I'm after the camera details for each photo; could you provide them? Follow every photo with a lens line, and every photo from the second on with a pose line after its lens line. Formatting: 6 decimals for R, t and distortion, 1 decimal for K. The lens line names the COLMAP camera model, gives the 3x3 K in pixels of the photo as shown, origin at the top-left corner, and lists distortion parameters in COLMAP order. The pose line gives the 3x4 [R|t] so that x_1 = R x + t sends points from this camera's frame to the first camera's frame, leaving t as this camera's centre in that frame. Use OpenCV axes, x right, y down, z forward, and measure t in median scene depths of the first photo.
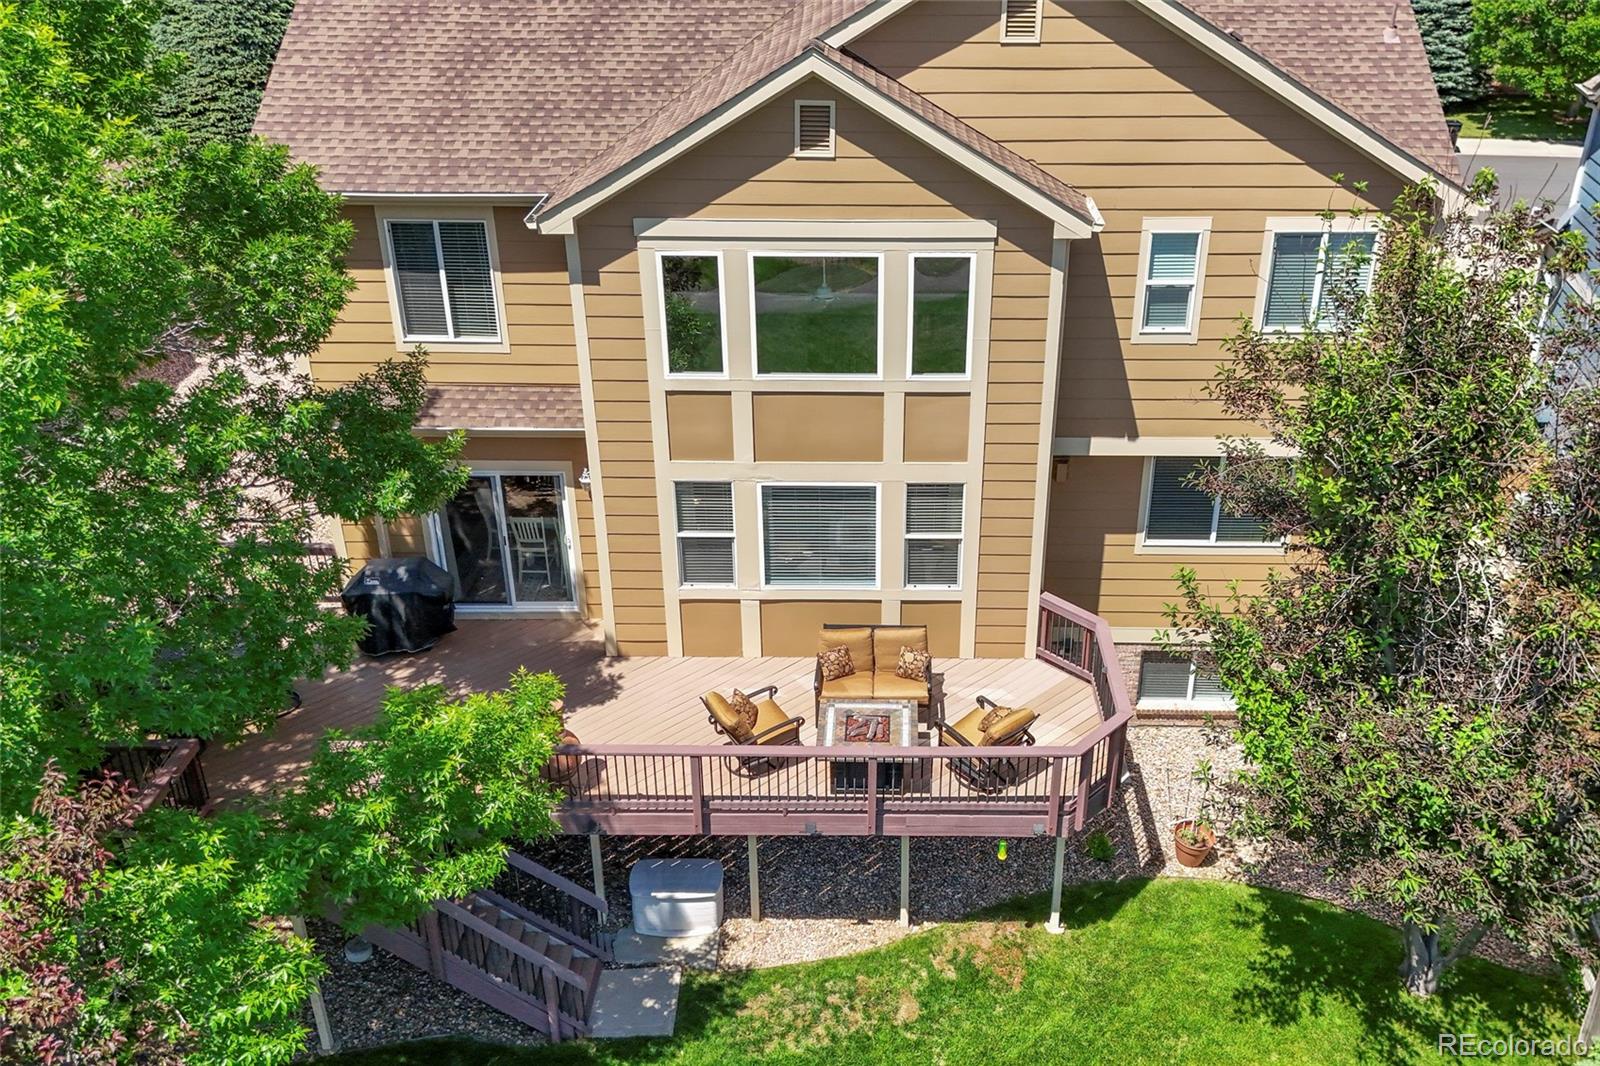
lens RADIAL K [[1386.6, 0, 885.4], [0, 1386.6, 532.0], [0, 0, 1]] dist [0.075751, -0.083405]
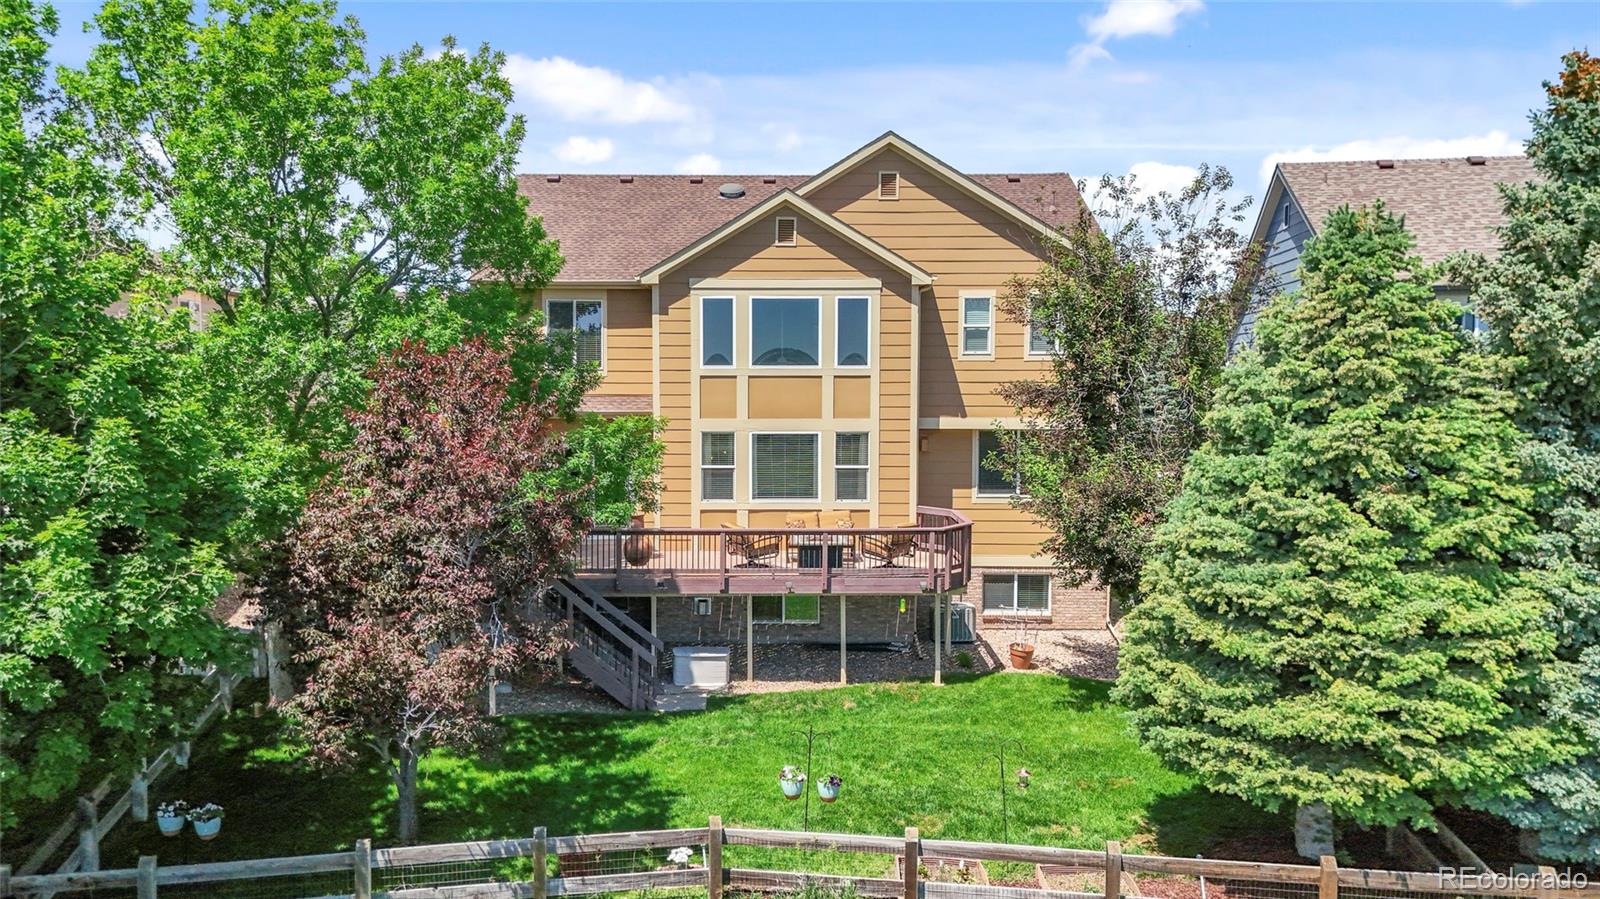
lens RADIAL K [[1191.9, 0, 800.0], [0, 1191.9, 449.5], [0, 0, 1]] dist [0.106863, 0.000382]
pose [[0.999510, -0.010002, 0.029663, -0.076344], [0.021104, 0.915168, -0.402519, 0.604386], [-0.023121, 0.402948, 0.914931, -0.368662]]
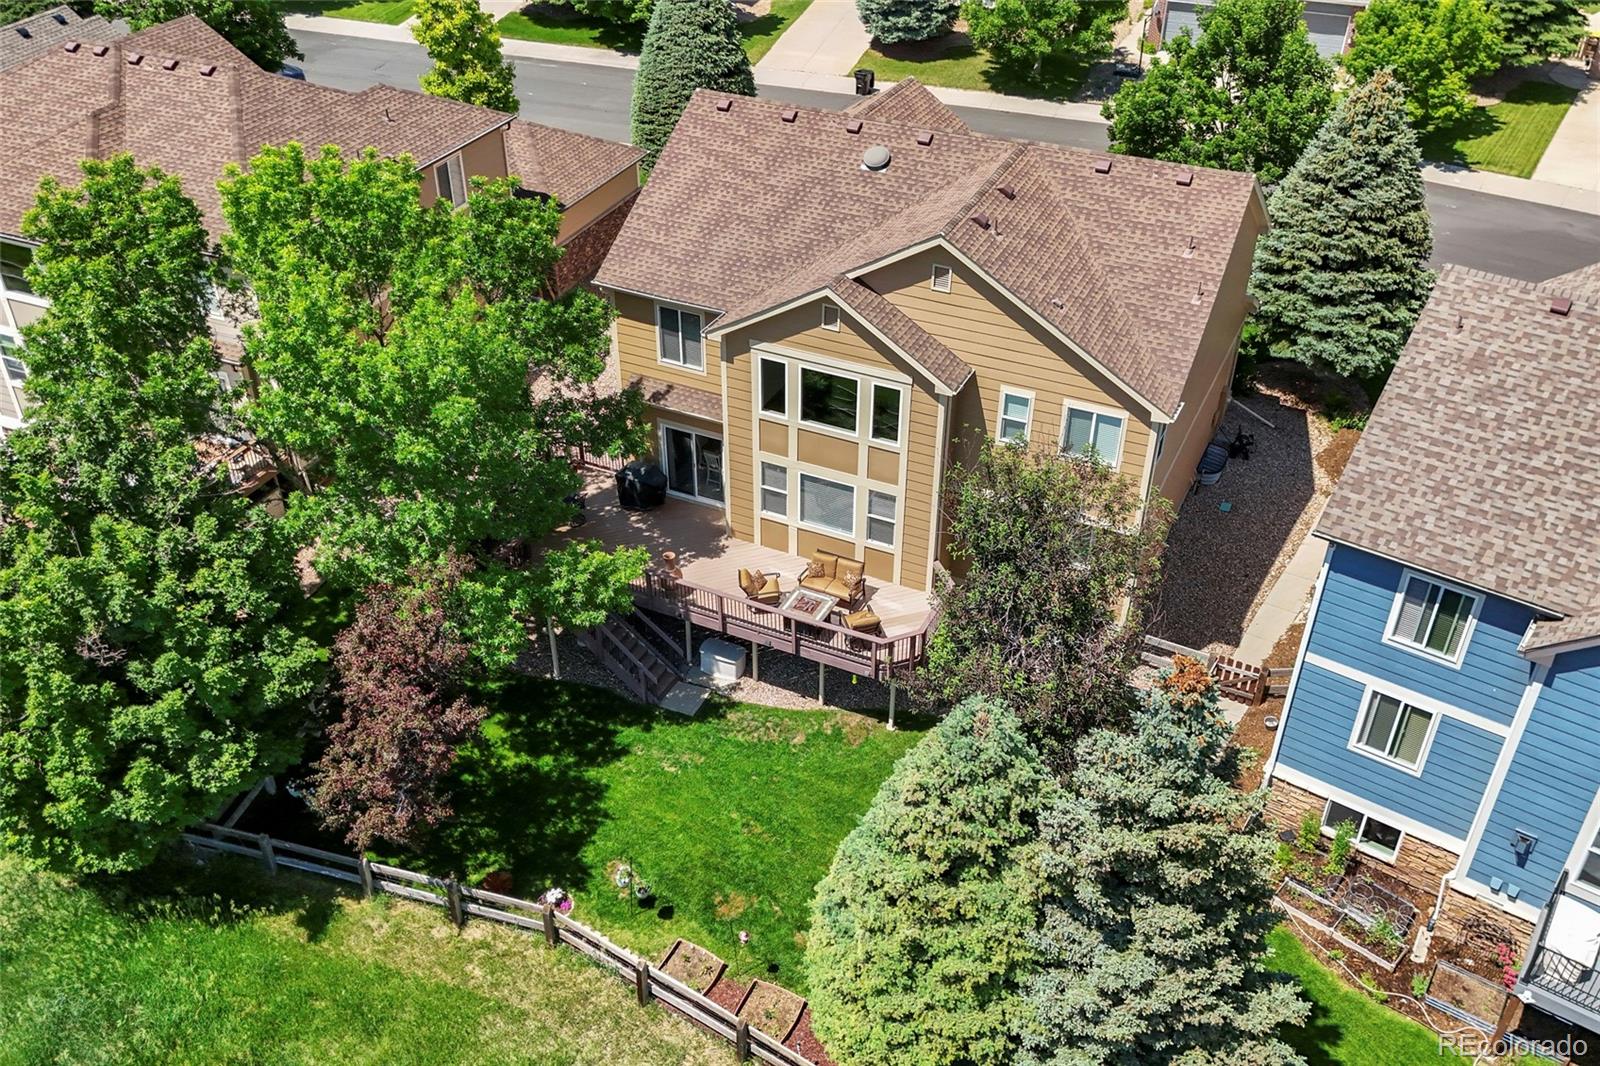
lens RADIAL K [[1386.6, 0, 885.4], [0, 1386.6, 532.0], [0, 0, 1]] dist [0.075751, -0.083405]
pose [[0.919904, 0.244062, -0.306937, 0.665452], [-0.204643, 0.966461, 0.155162, -0.291090], [0.334511, -0.079922, 0.938997, -0.837289]]
